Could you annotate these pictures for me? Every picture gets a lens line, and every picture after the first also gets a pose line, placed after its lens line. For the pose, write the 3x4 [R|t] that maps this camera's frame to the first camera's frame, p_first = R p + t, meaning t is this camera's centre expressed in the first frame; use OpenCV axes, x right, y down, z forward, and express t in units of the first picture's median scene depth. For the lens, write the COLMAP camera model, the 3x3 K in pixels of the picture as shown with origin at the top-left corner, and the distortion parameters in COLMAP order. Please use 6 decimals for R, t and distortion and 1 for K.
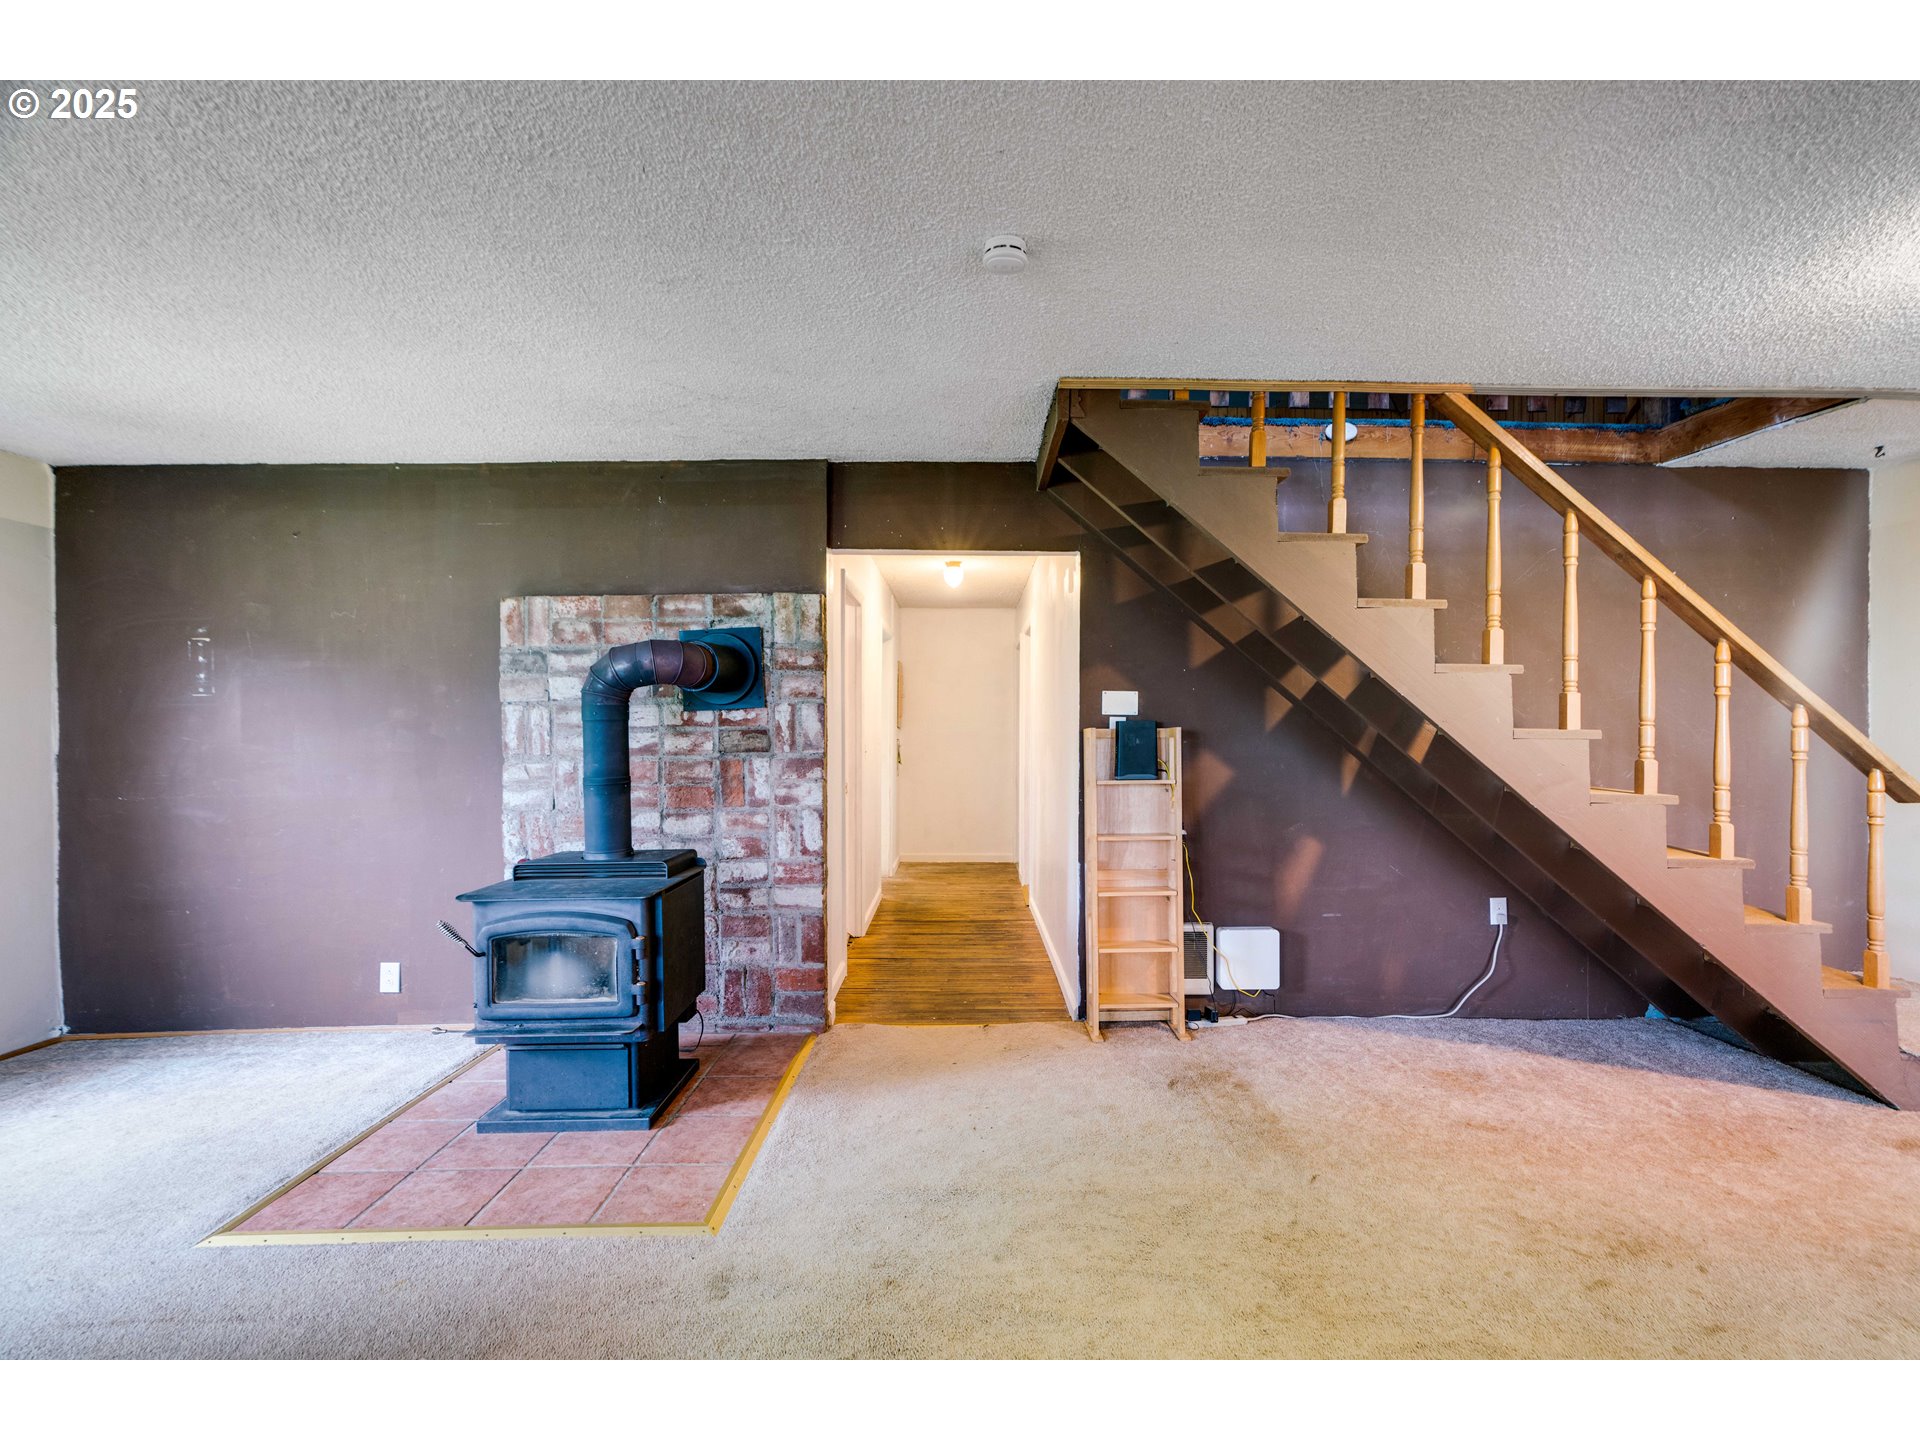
lens RADIAL K [[879.7, 0, 960.0], [0, 879.7, 716.1], [0, 0, 1]] dist [0.000133, 0.000340]
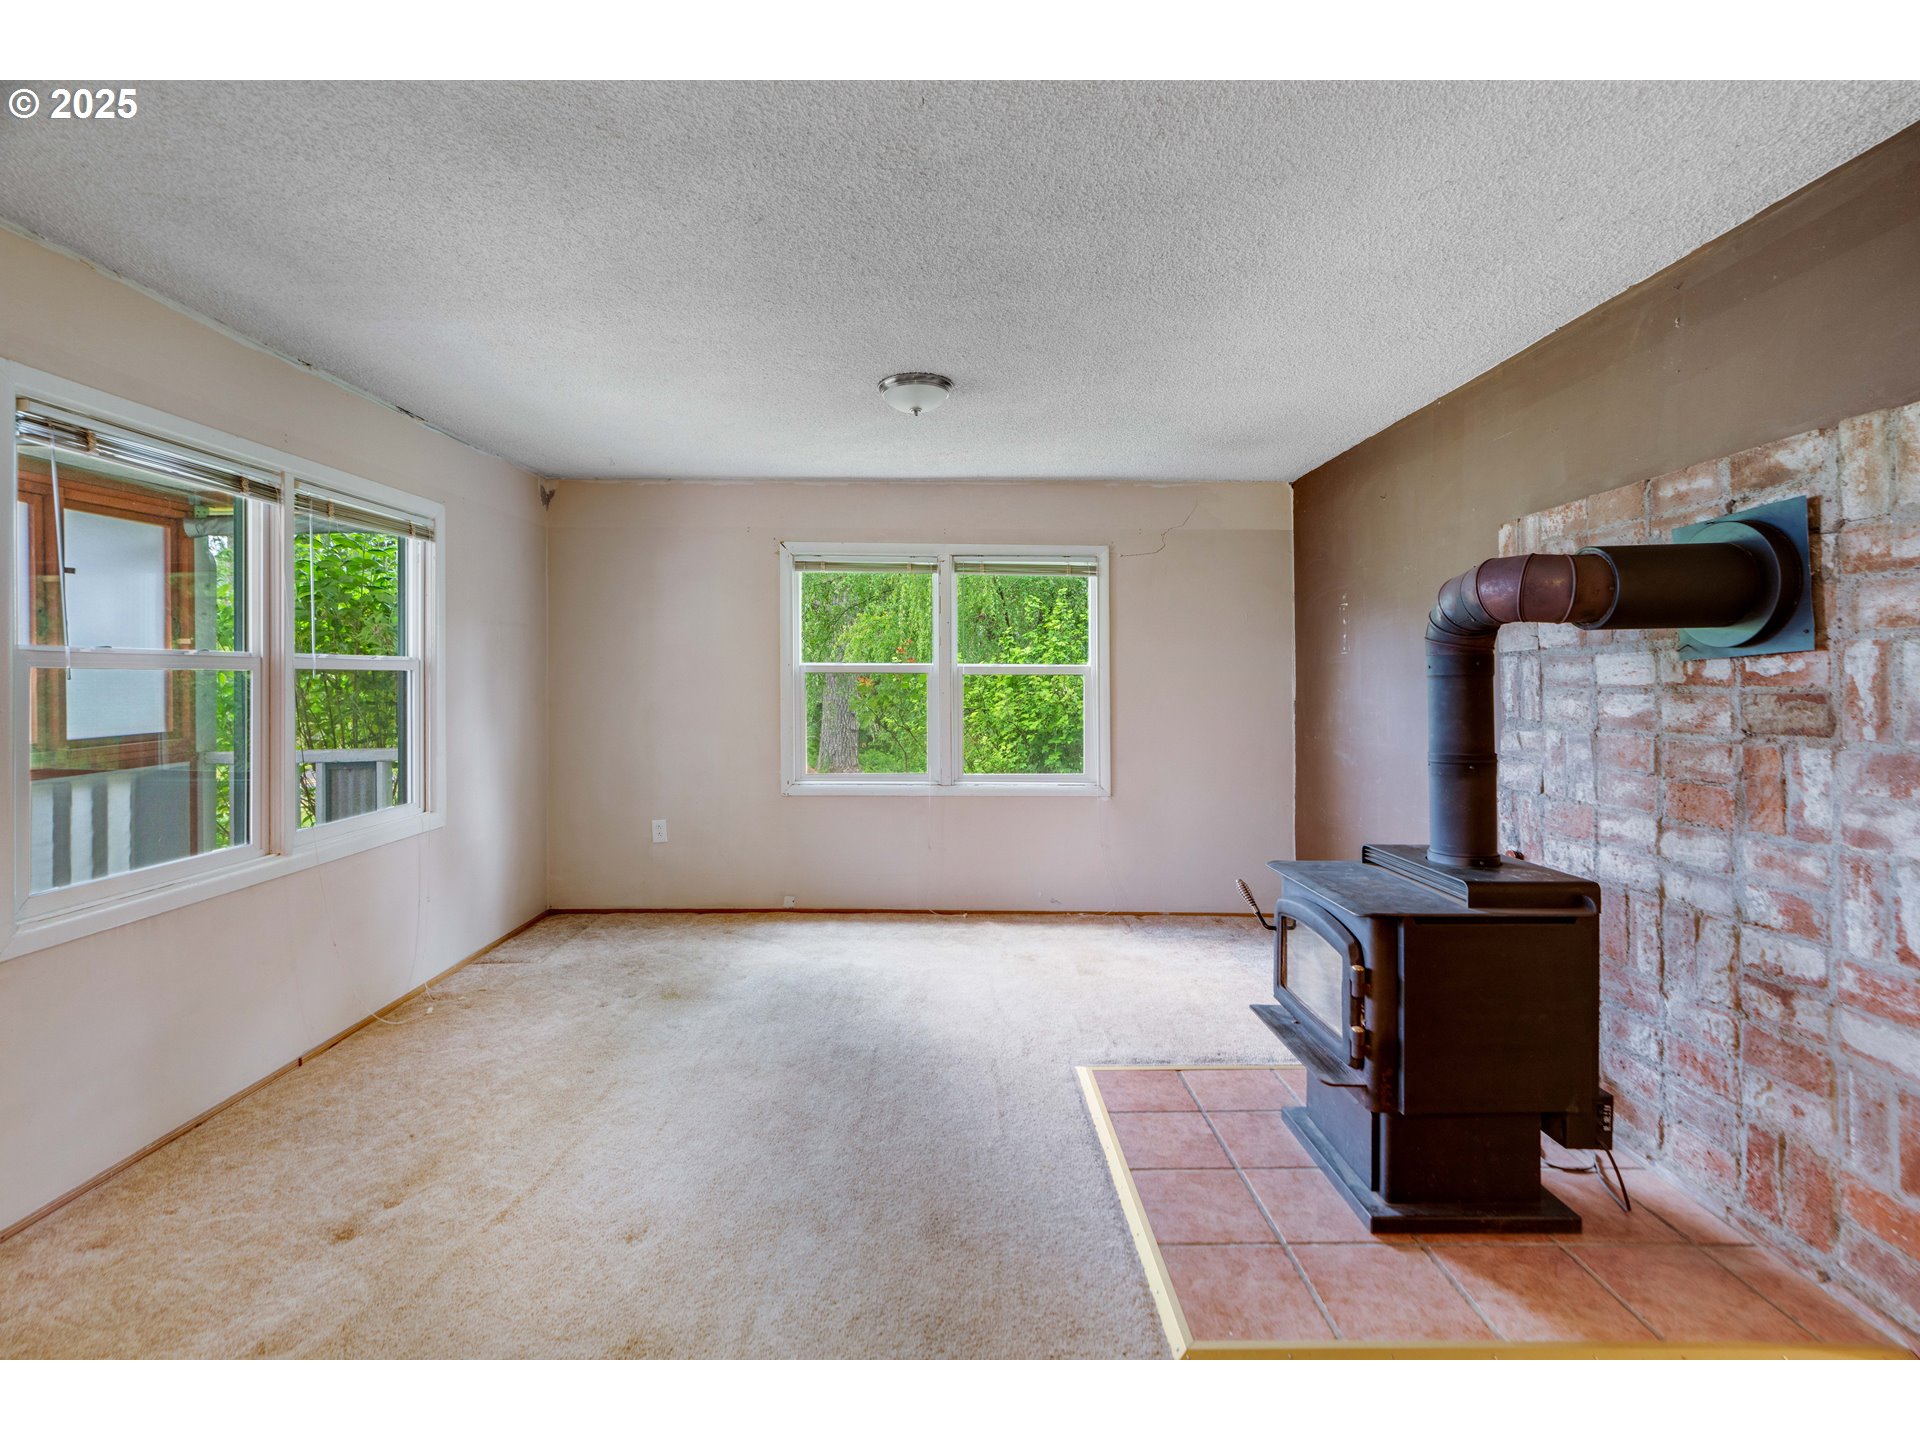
lens RADIAL K [[879.7, 0, 962.4], [0, 879.7, 674.2], [0, 0, 1]] dist [0.000133, 0.000340]
pose [[0.002639, -0.000667, -0.999996, 0.290483], [0.009903, 0.999951, -0.000641, -0.000580], [0.999947, -0.009901, 0.002646, 0.498541]]
